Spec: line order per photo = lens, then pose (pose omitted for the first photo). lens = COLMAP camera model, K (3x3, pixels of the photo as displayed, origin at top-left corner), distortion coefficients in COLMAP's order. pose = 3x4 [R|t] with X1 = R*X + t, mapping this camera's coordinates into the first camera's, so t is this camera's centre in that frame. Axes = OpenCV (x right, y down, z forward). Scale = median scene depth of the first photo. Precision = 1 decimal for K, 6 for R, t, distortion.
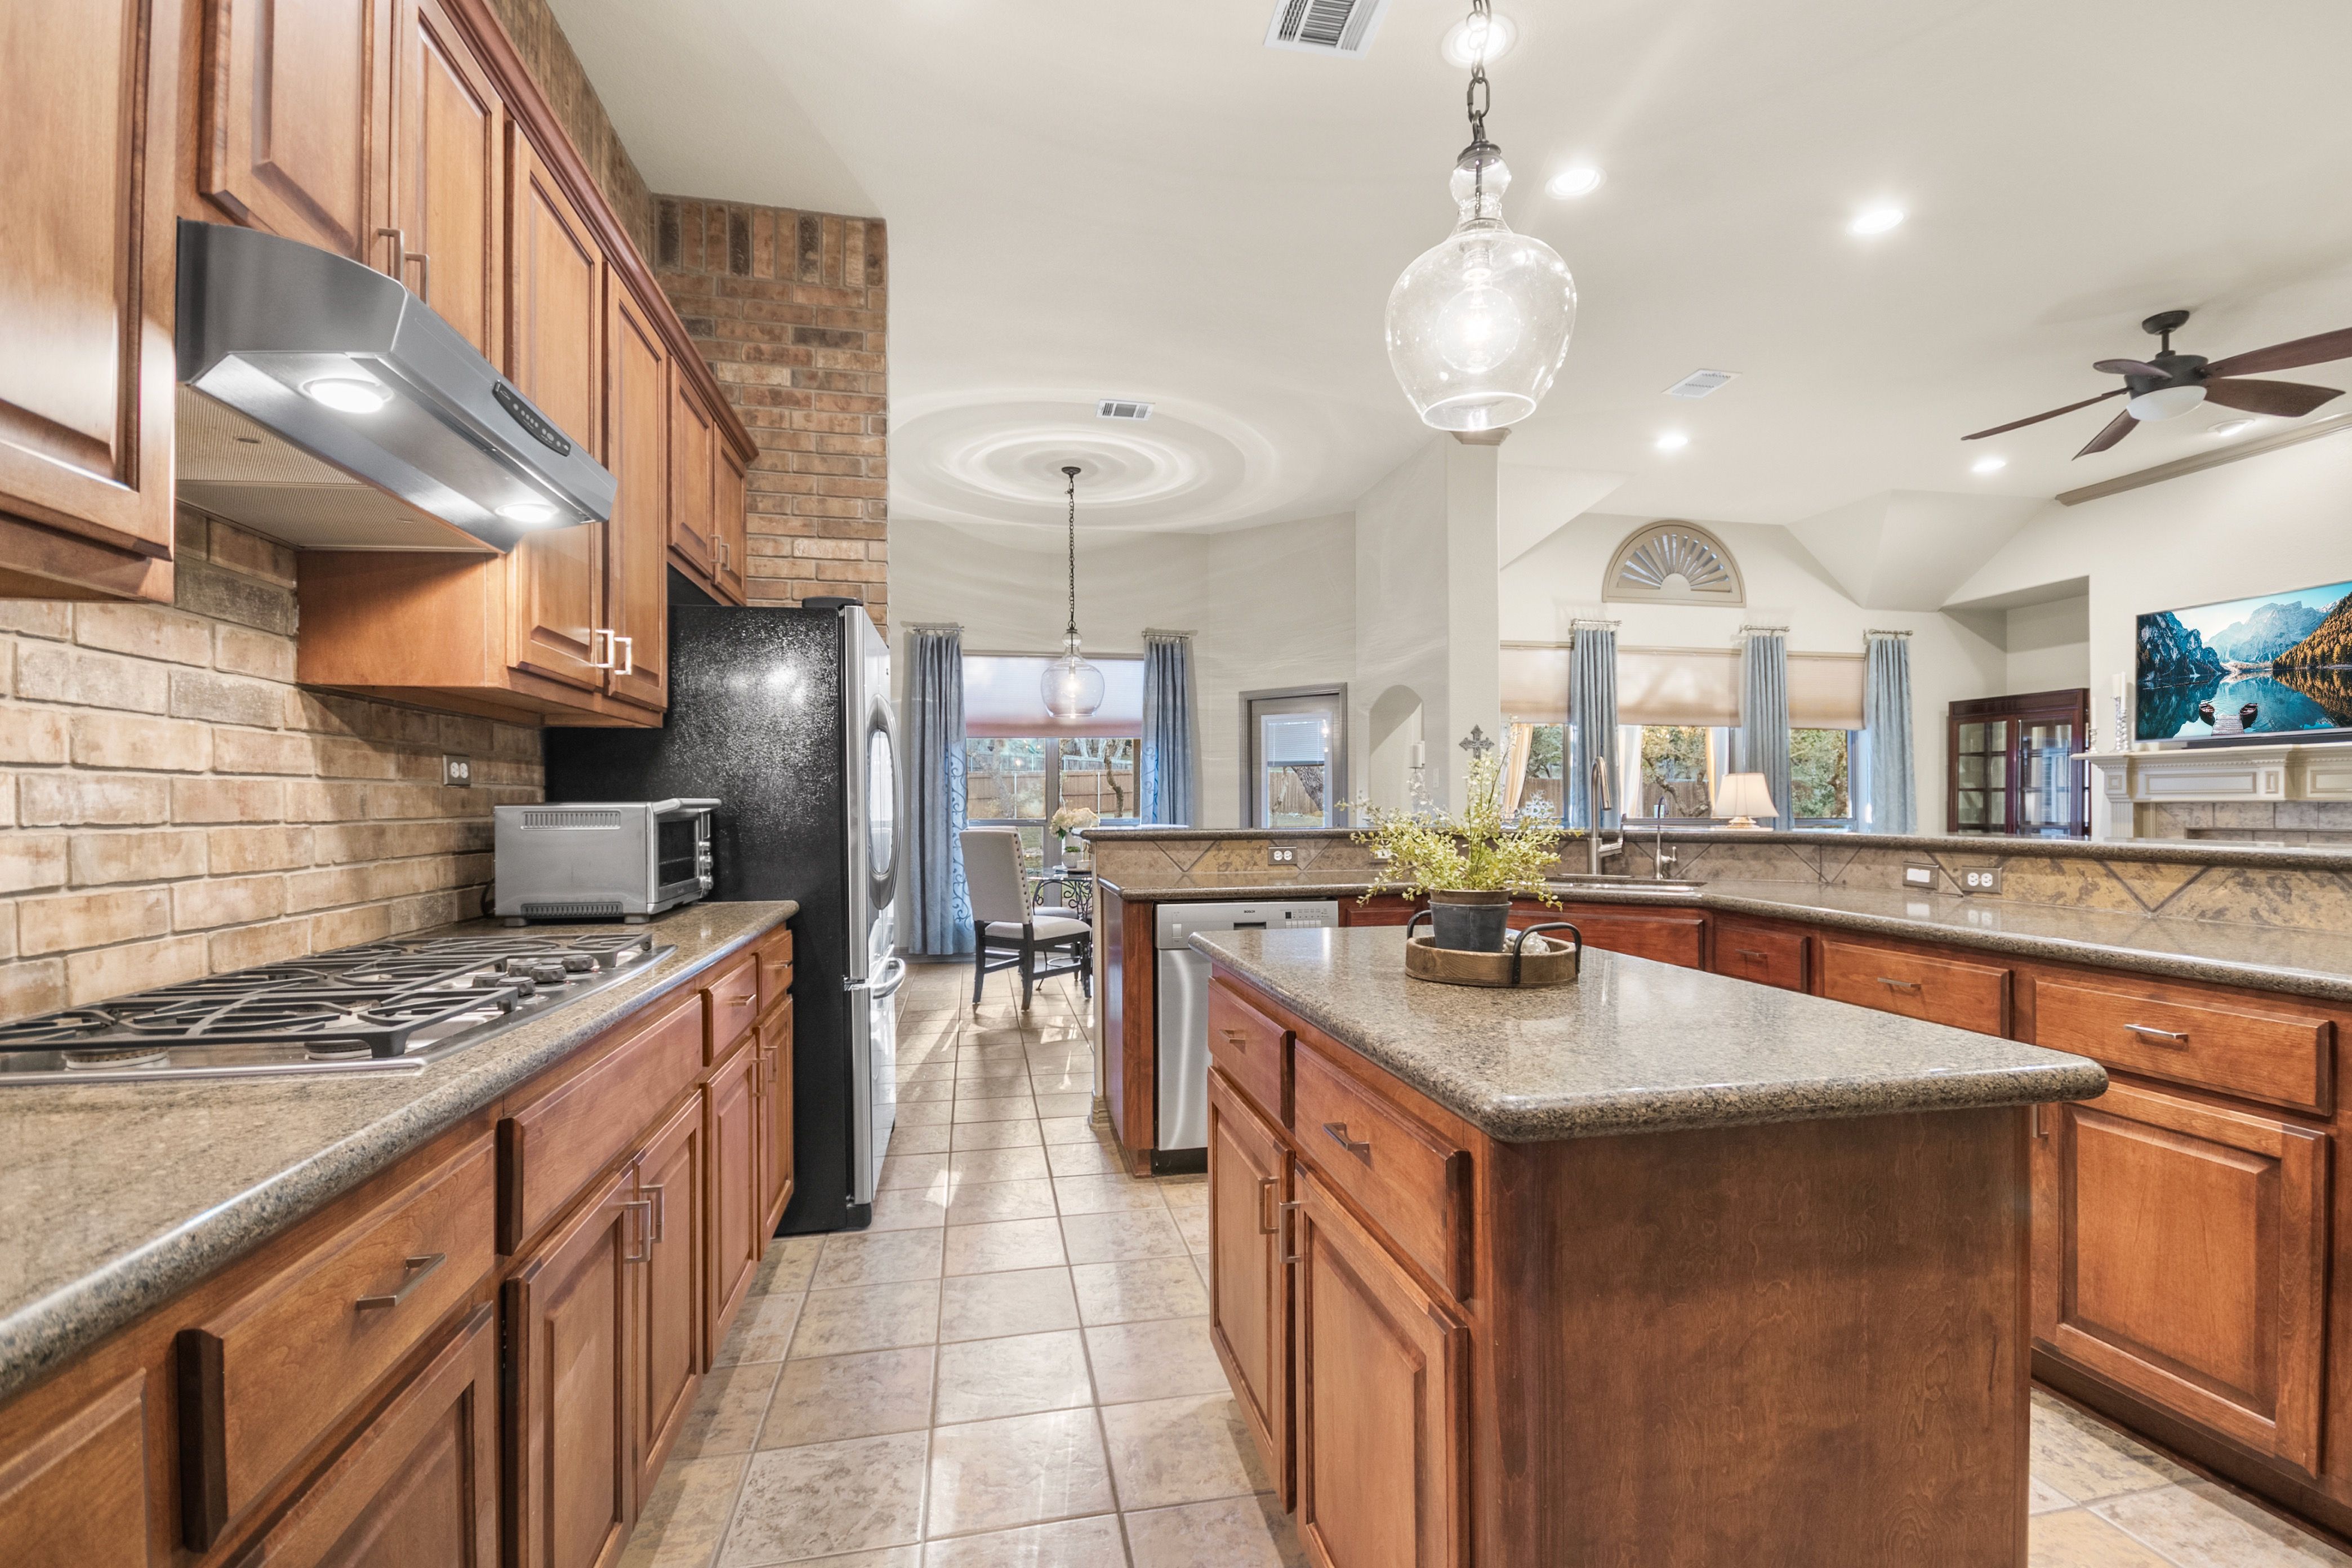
lens RADIAL K [[1047.5, 0, 1183.0], [0, 1047.5, 805.1], [0, 0, 1]] dist [0.017730, -0.014680]
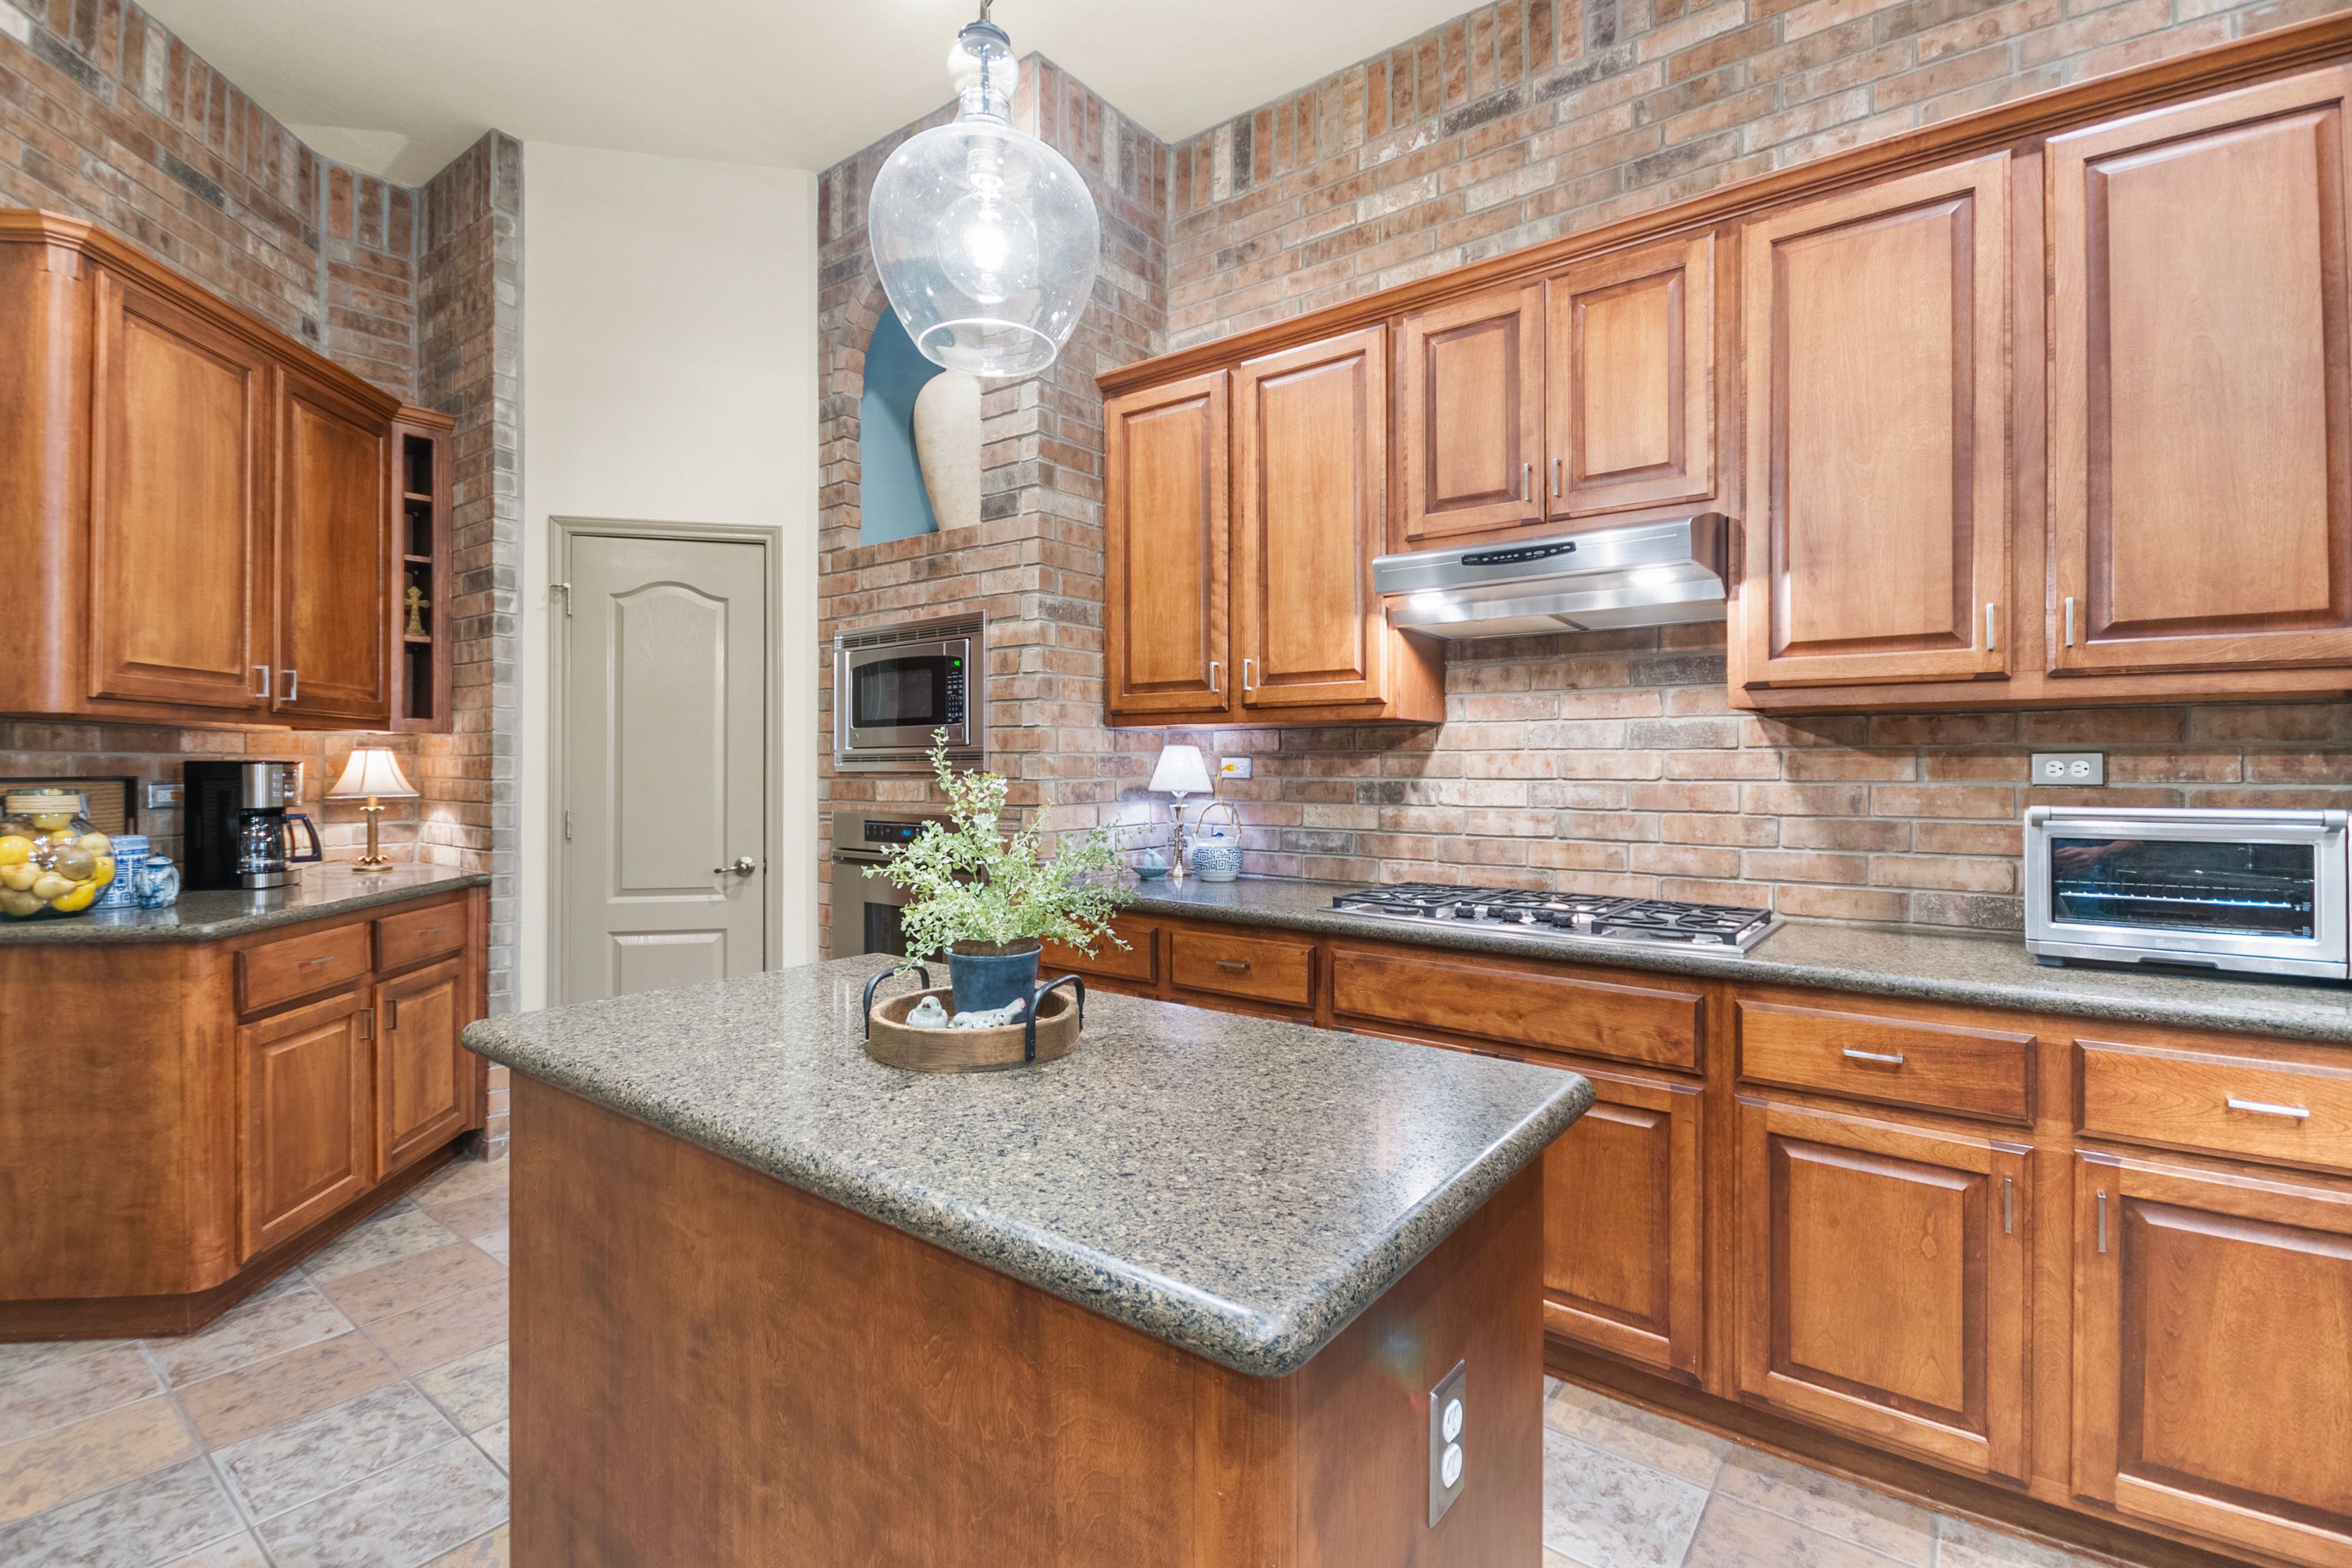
lens RADIAL K [[1043.3, 0, 1193.3], [0, 1043.3, 766.8], [0, 0, 1]] dist [0.016329, -0.014694]
pose [[-0.749236, 0.001904, -0.662301, 0.295217], [0.001545, 0.999998, 0.001127, -0.022631], [0.662301, -0.000179, -0.749237, 0.724764]]
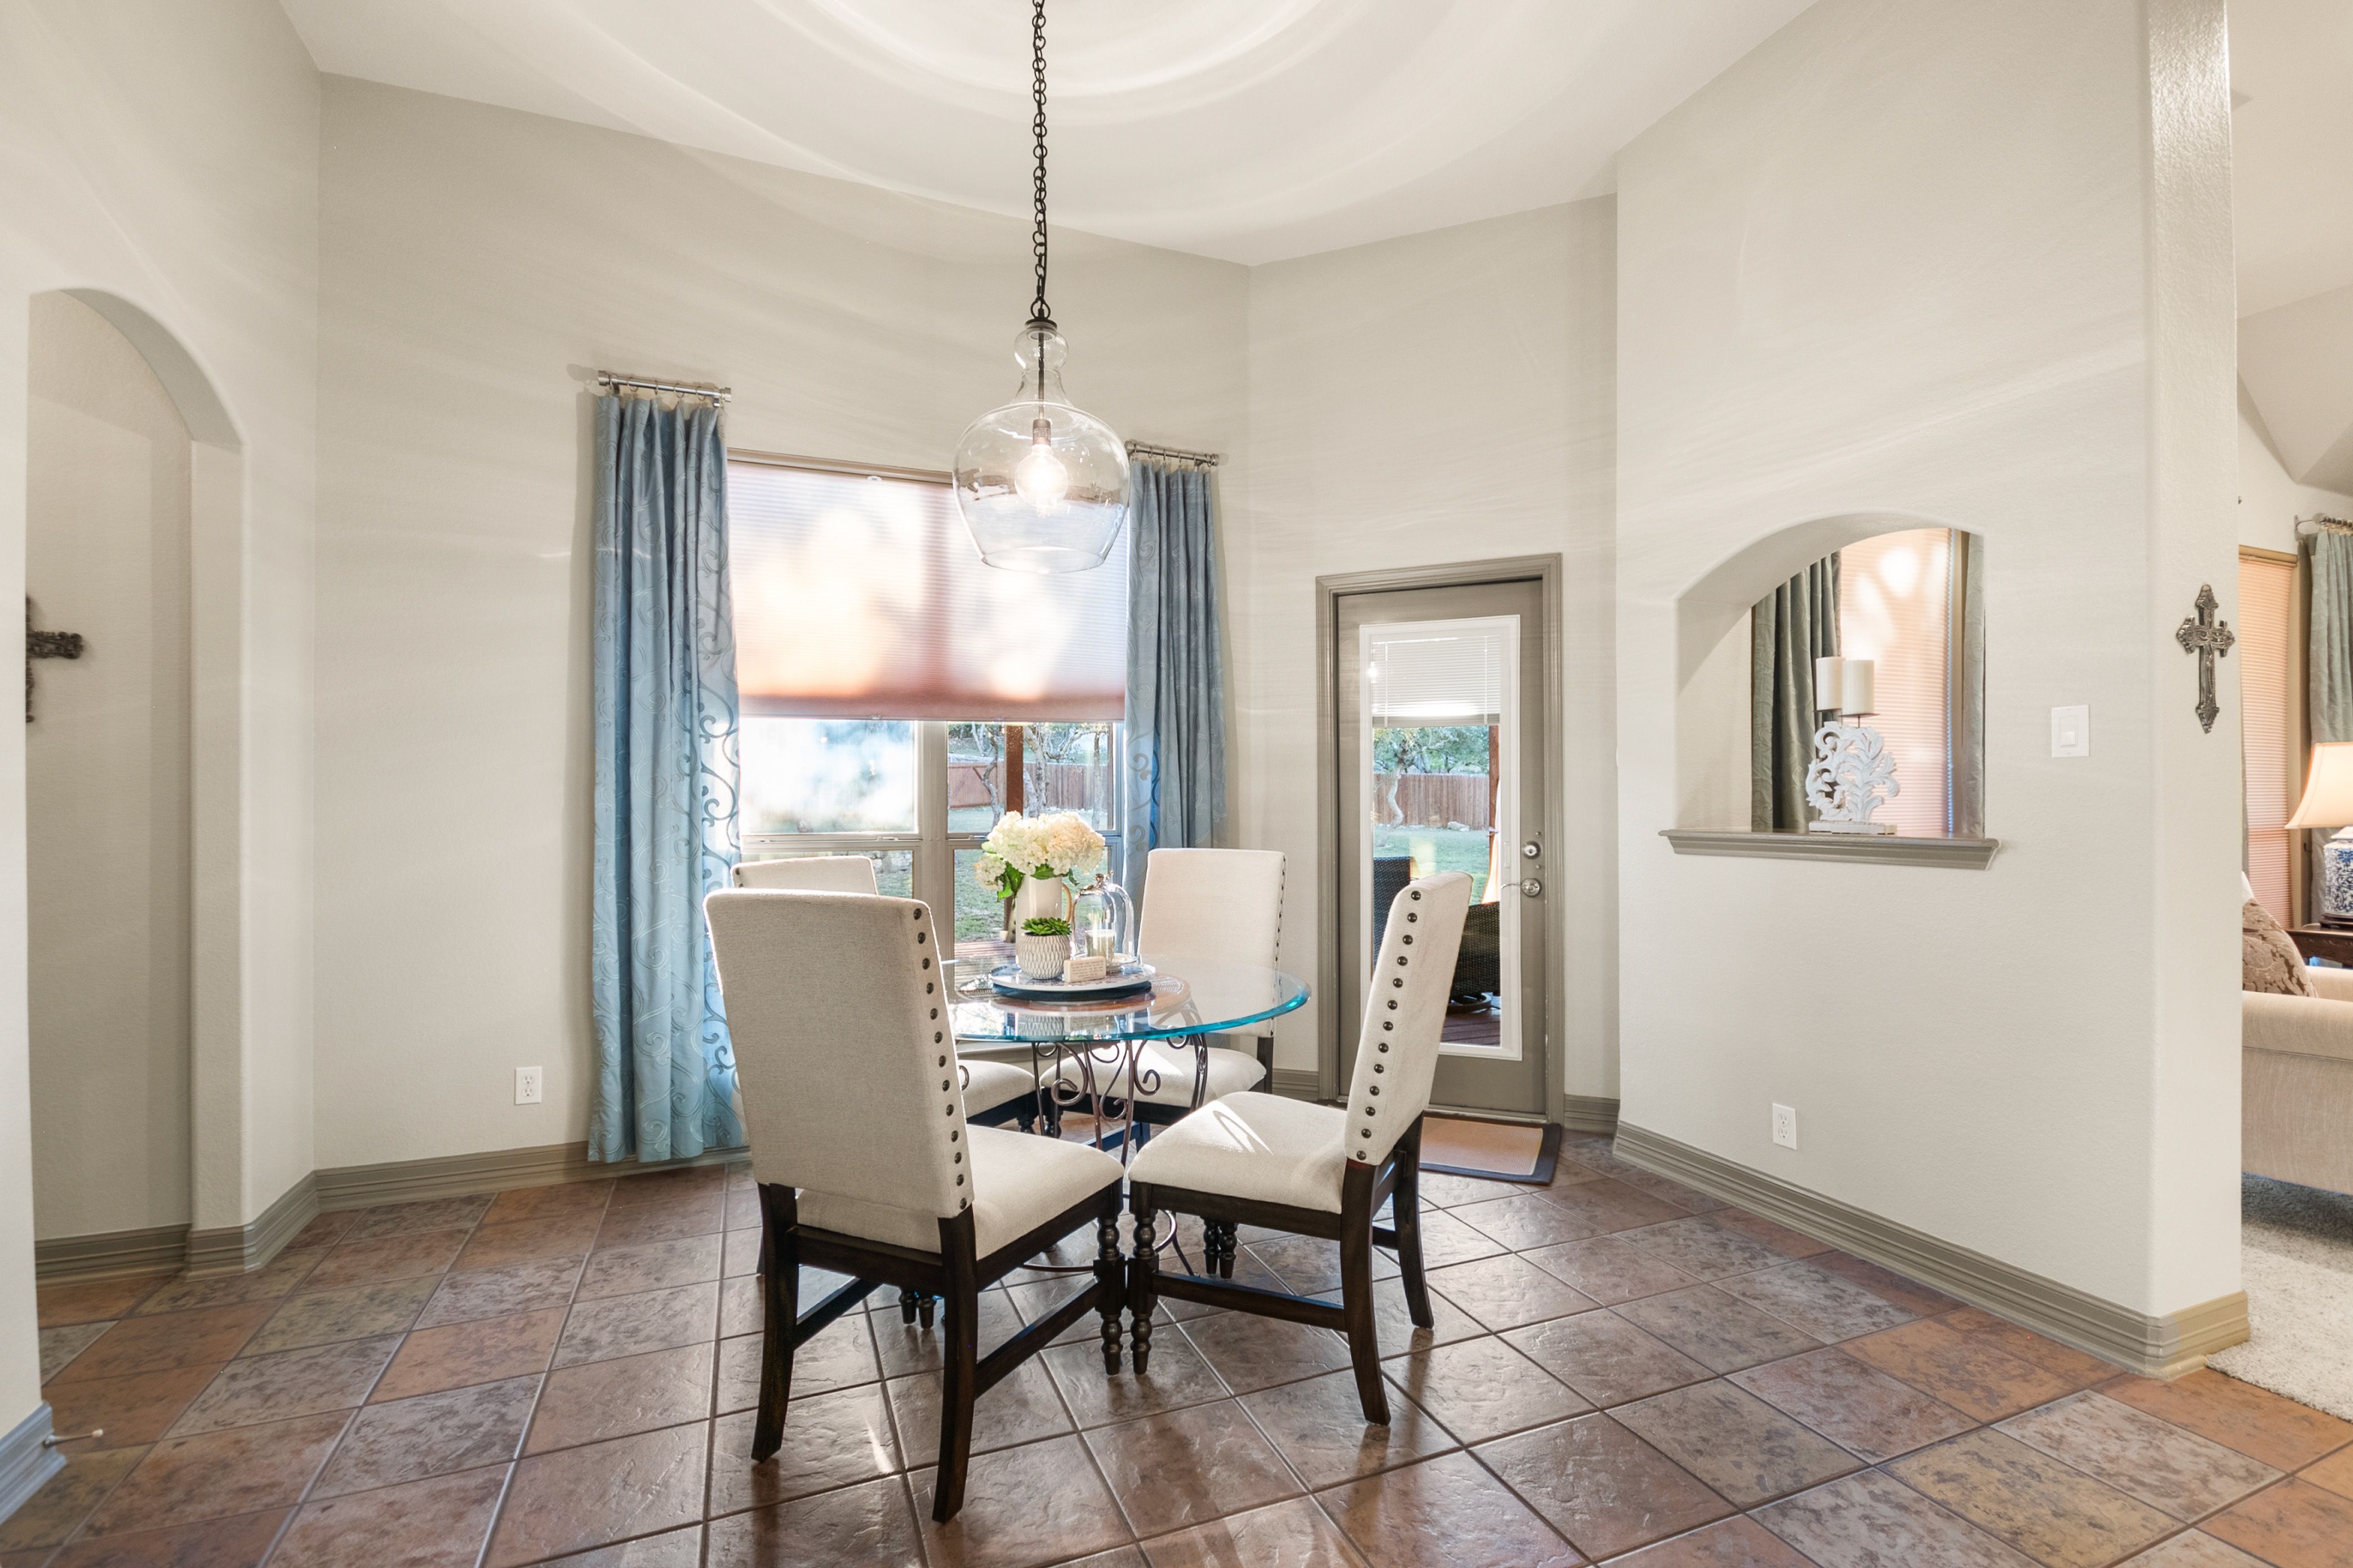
lens RADIAL K [[1005.5, 0, 1183.1], [0, 1005.5, 799.5], [0, 0, 1]] dist [0.015334, 0.000102]
pose [[0.979015, -0.000257, 0.203788, -0.230373], [0.000422, 1.000000, -0.000766, -0.001469], [-0.203788, 0.000836, 0.979015, 1.141603]]
